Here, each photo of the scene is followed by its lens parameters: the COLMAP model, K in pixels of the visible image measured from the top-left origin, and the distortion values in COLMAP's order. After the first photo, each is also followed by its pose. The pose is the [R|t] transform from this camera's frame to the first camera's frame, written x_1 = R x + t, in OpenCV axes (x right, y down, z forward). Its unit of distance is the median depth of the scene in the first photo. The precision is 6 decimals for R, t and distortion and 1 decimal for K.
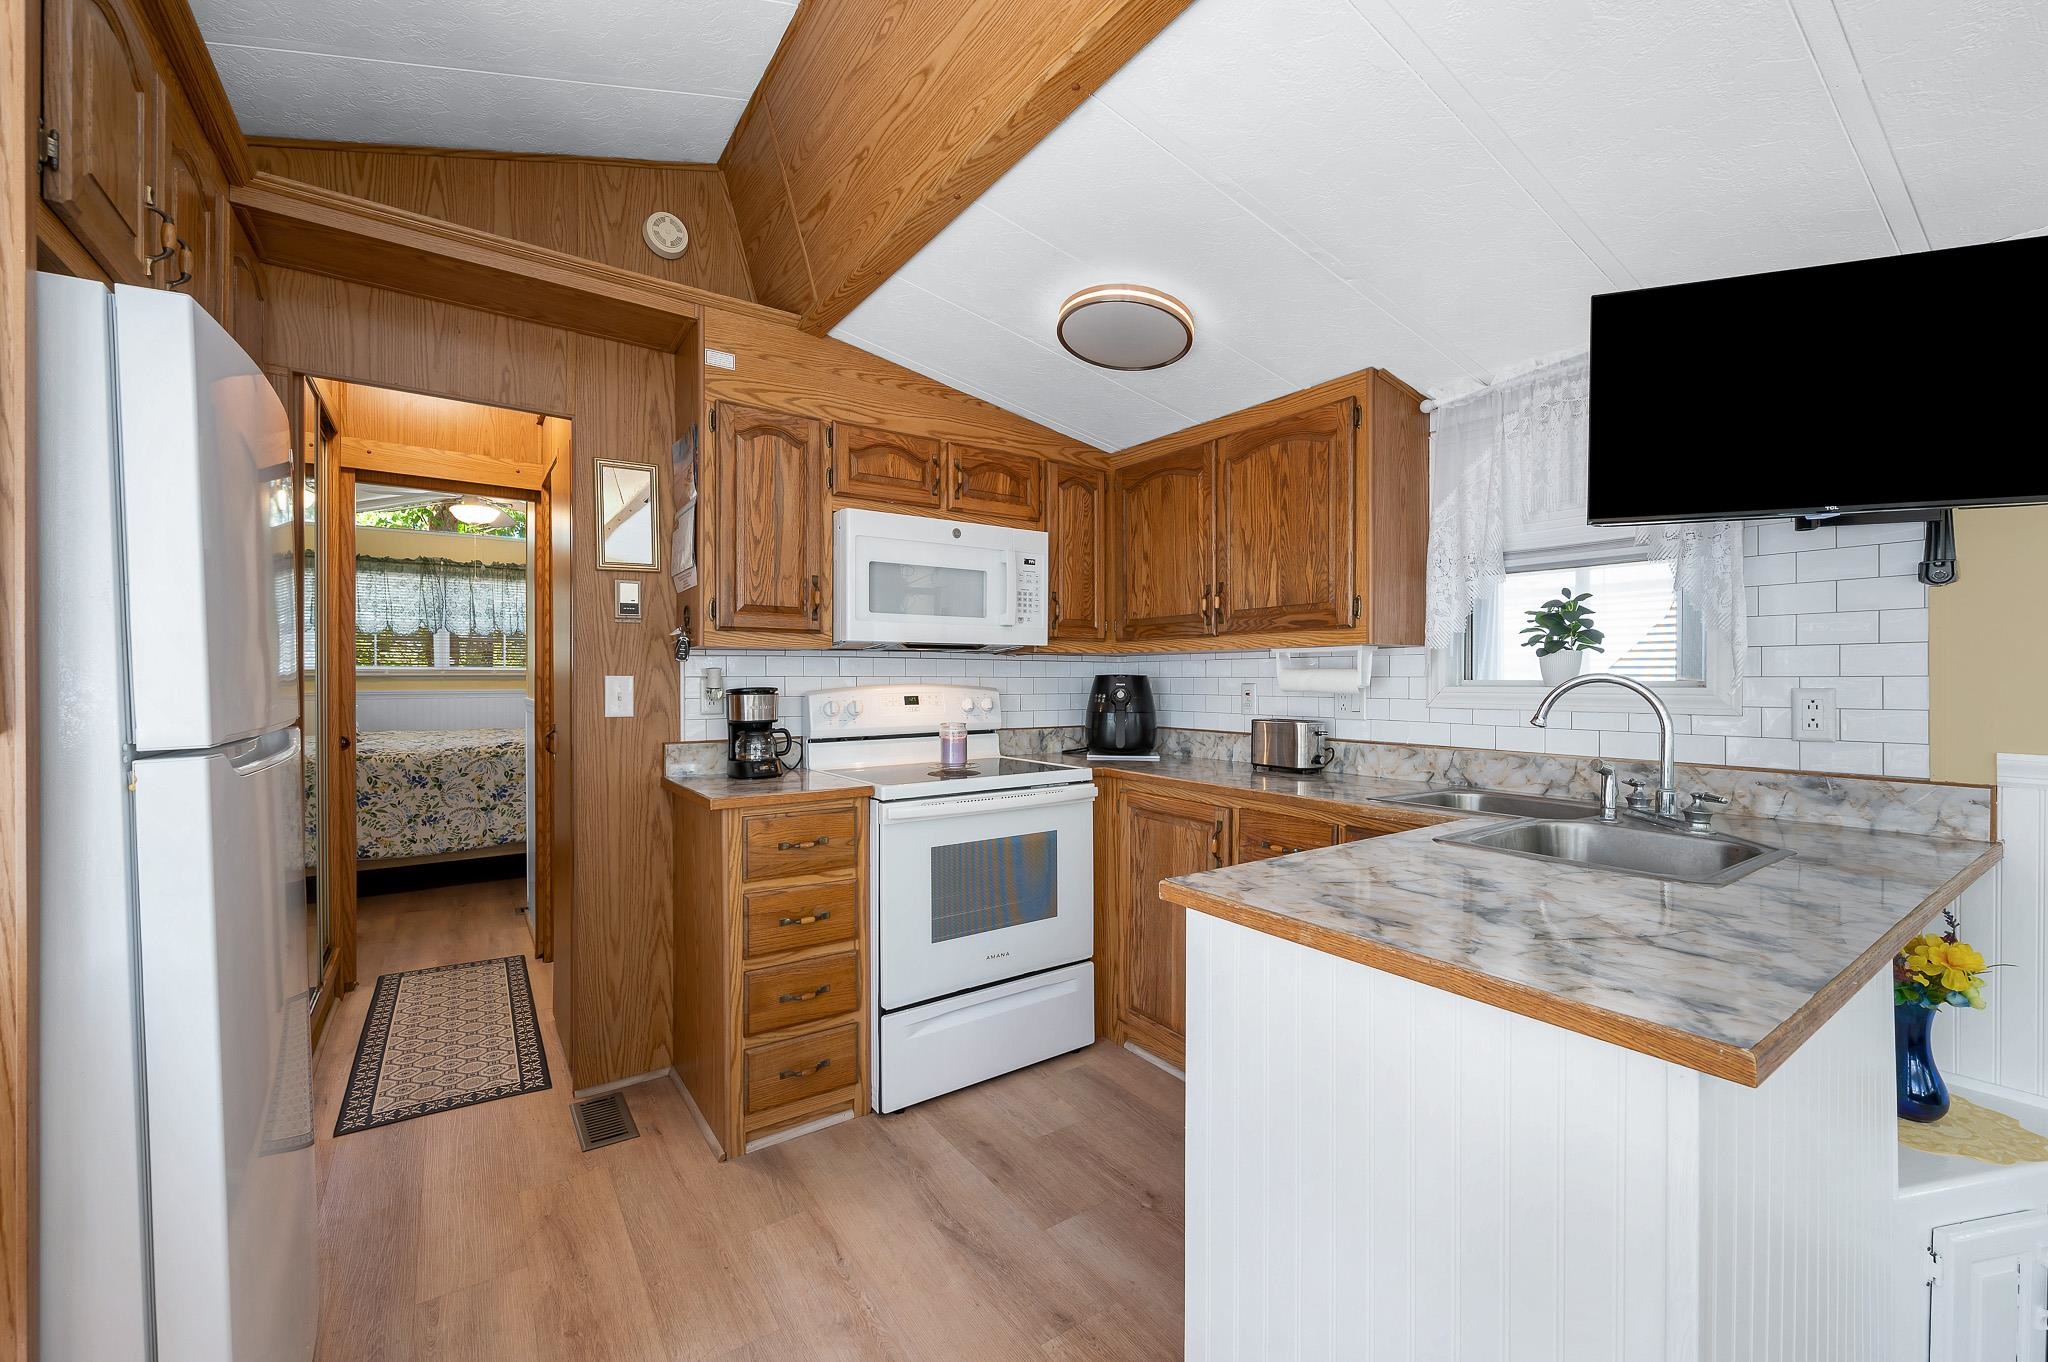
lens RADIAL K [[828.3, 0, 1024.0], [0, 828.3, 681.0], [0, 0, 1]] dist [-0.002378, 0.000352]
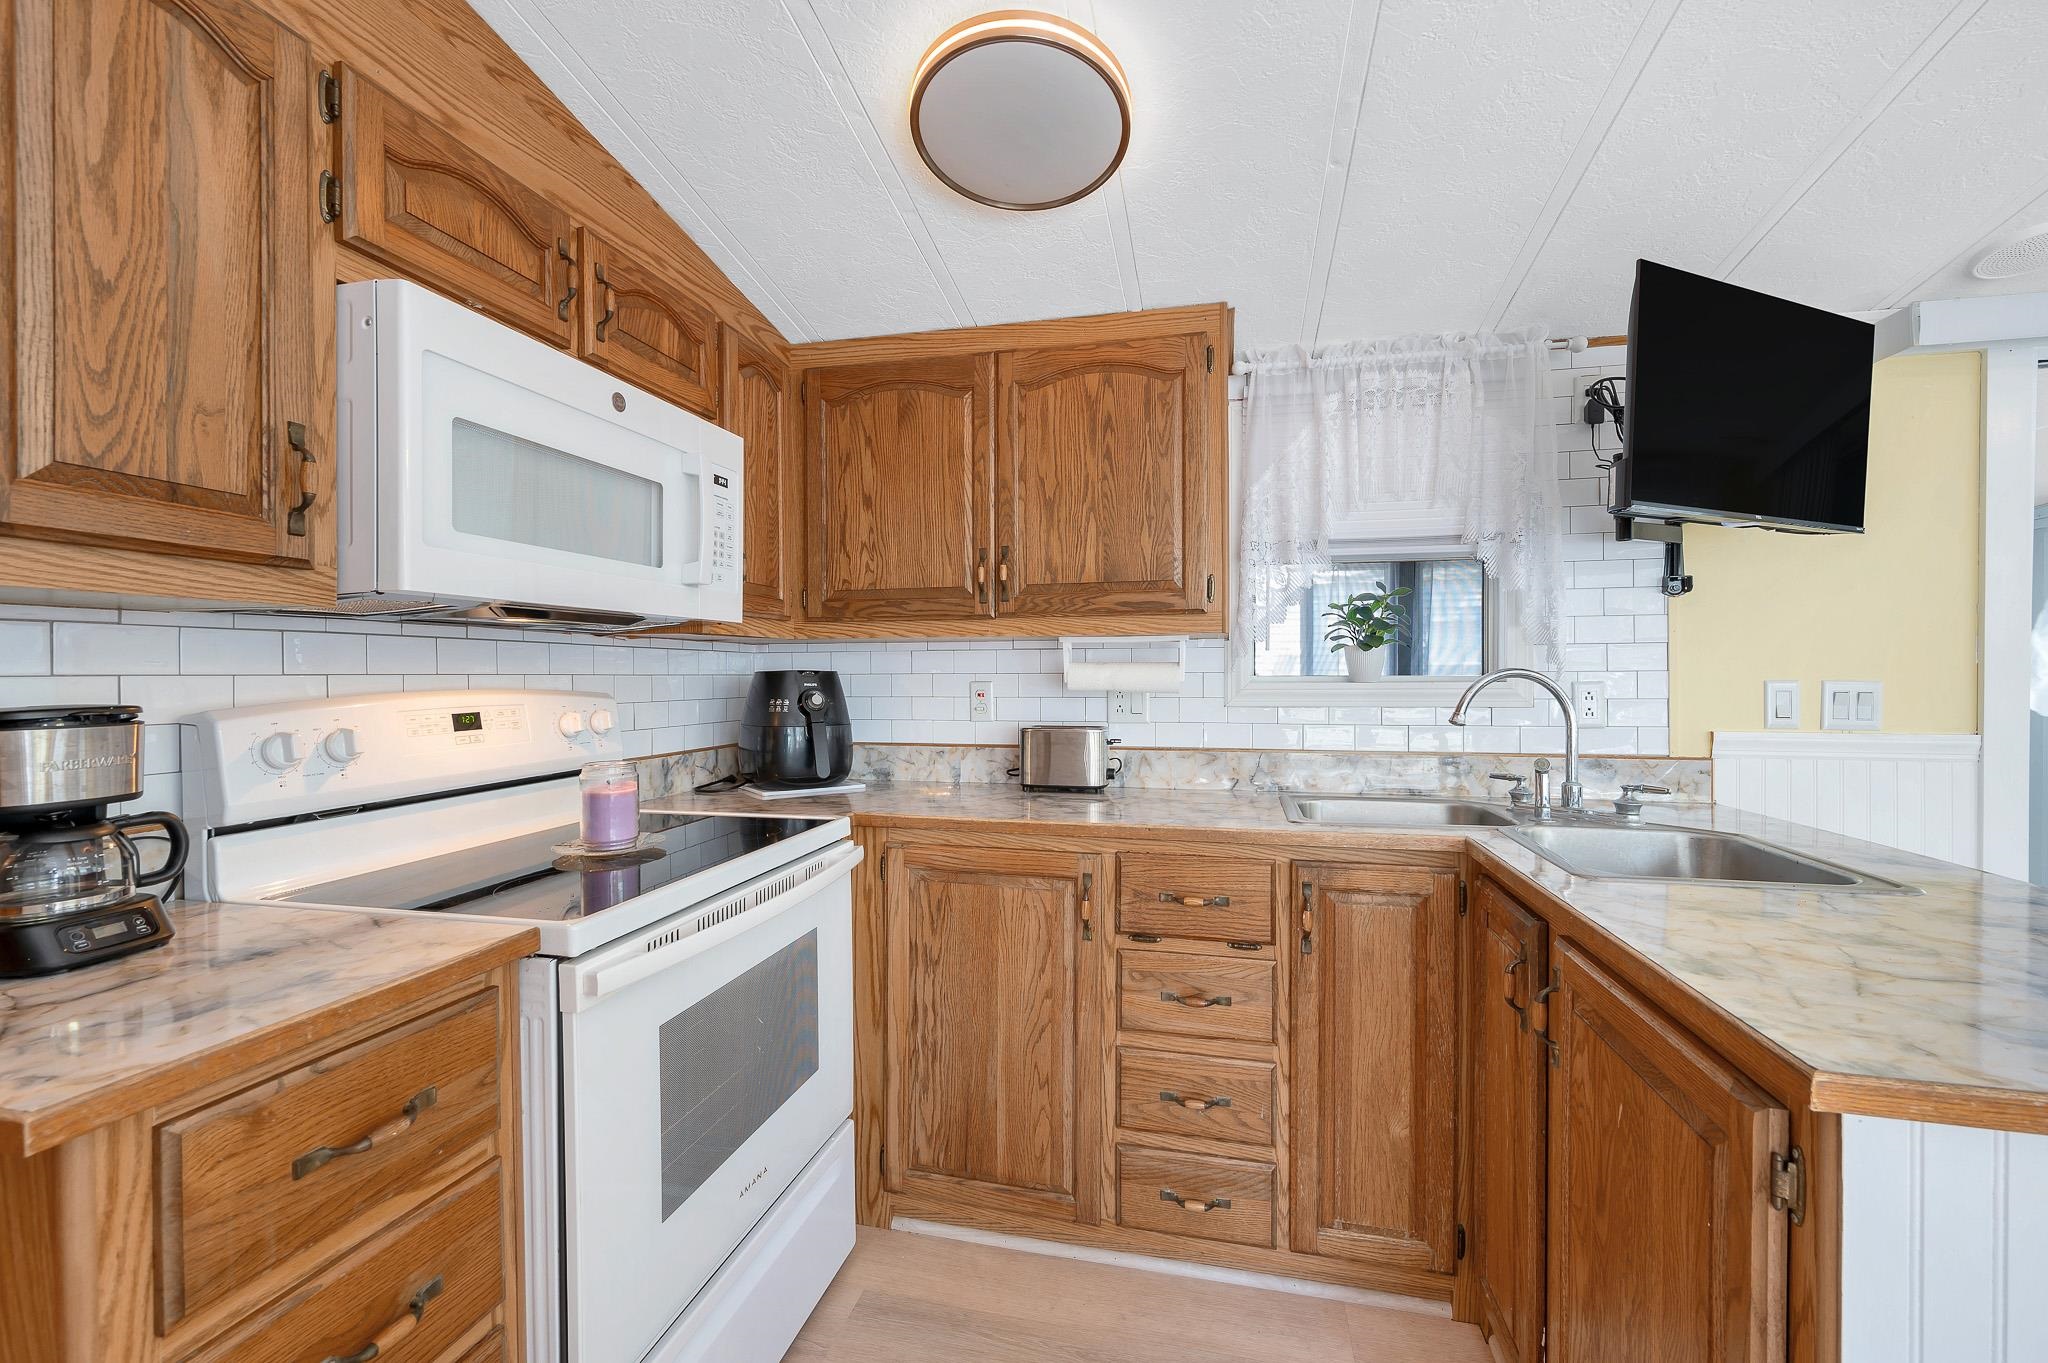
lens RADIAL K [[832.8, 0, 1058.6], [0, 832.8, 676.4], [0, 0, 1]] dist [-0.001188, 0.000069]
pose [[0.735576, -0.005707, 0.677418, -0.243038], [0.005751, 0.999981, 0.002180, -0.003464], [-0.677418, 0.002292, 0.735595, 0.434721]]
